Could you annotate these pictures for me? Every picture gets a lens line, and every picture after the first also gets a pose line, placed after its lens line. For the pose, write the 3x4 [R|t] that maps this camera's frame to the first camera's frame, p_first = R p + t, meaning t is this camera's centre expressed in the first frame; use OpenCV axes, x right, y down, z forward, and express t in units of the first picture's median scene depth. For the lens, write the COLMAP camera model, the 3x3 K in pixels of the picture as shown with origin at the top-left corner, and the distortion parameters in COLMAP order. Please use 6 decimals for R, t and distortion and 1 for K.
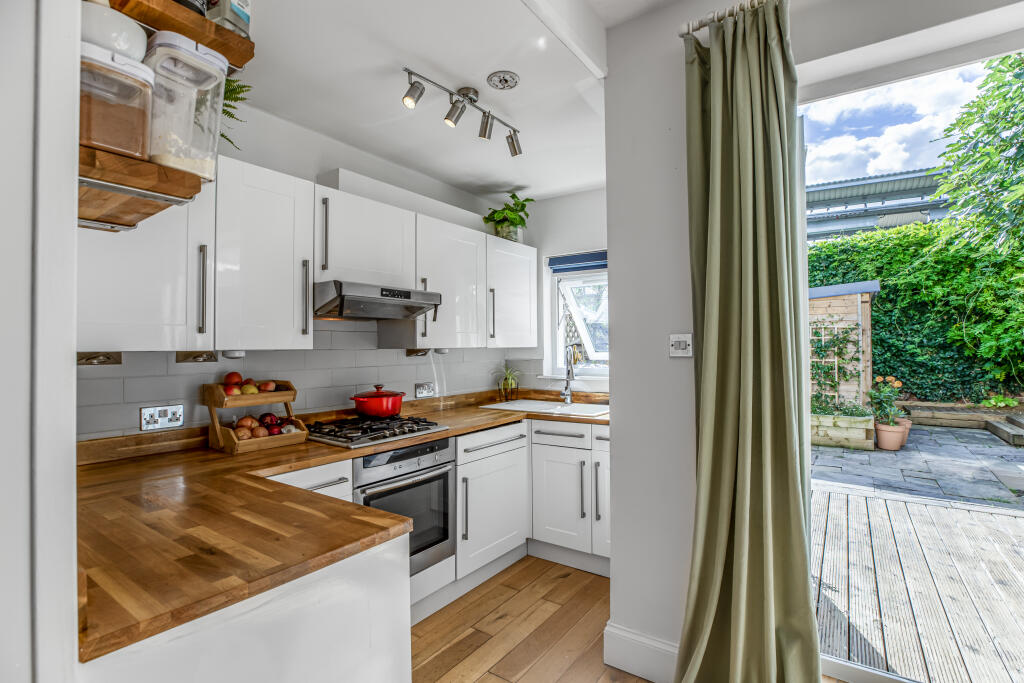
lens RADIAL K [[490.2, 0, 522.6], [0, 490.2, 342.9], [0, 0, 1]] dist [-0.046273, 0.012826]
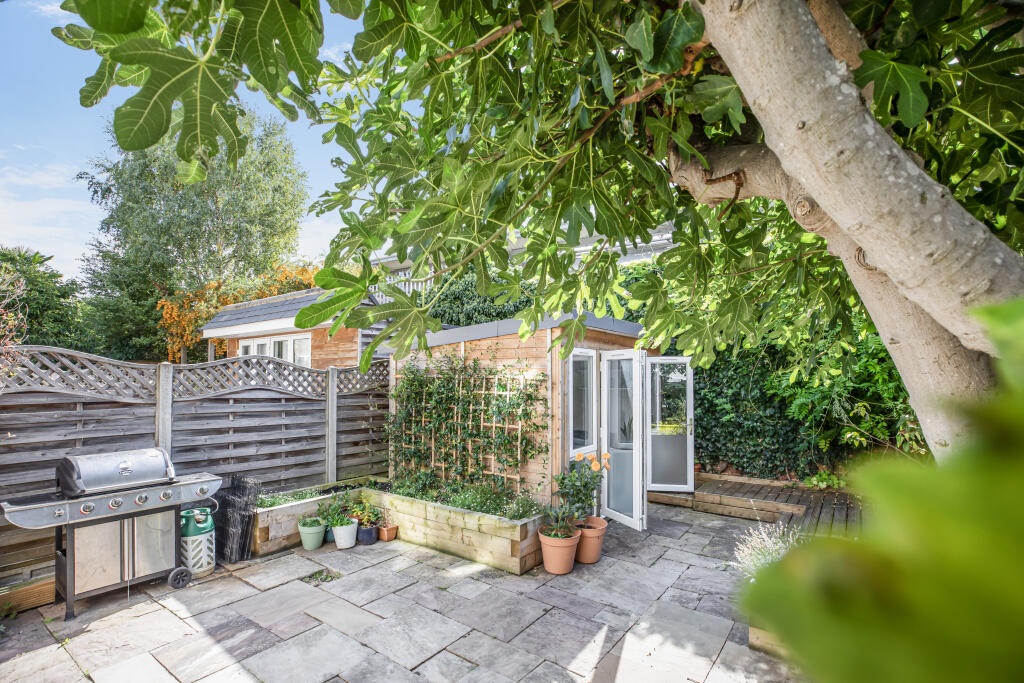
lens RADIAL K [[490.2, 0, 495.2], [0, 490.2, 370.7], [0, 0, 1]] dist [-0.046273, 0.012826]
pose [[0.999600, 0.007724, -0.027195, 1.338051], [-0.008160, 0.999839, -0.015950, -0.065985], [0.027067, 0.016166, 0.999503, 0.654476]]
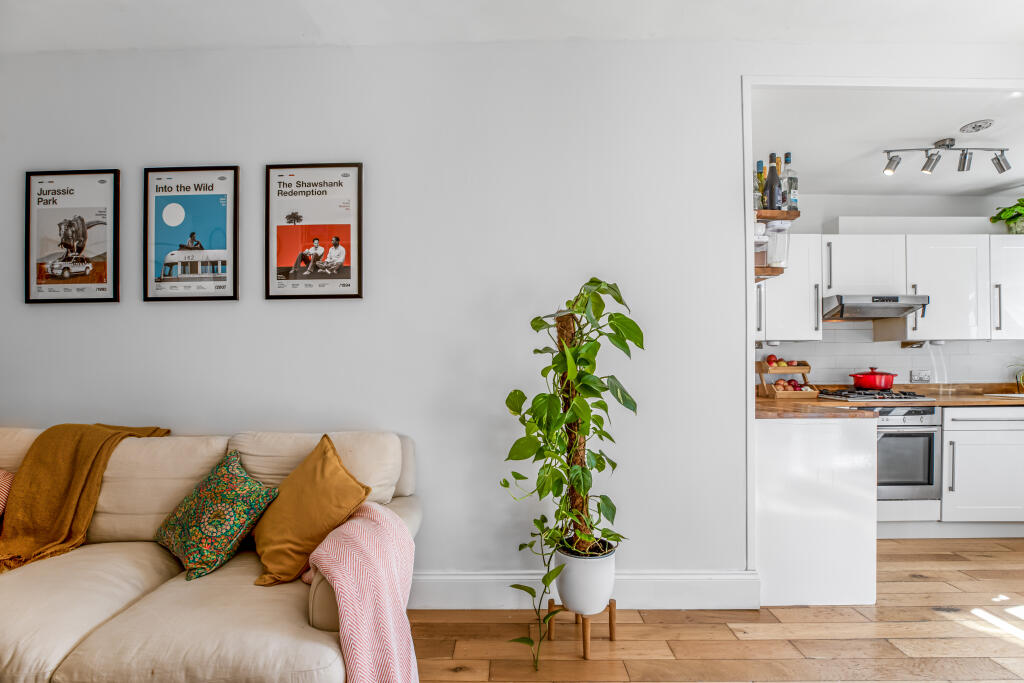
lens RADIAL K [[490.2, 0, 511.8], [0, 490.2, 363.8], [0, 0, 1]] dist [-0.046273, 0.012826]
pose [[0.562456, 0.005501, -0.826809, 0.165496], [0.011012, 0.999839, 0.014144, 0.031991], [0.826754, -0.017061, 0.562305, -0.399763]]
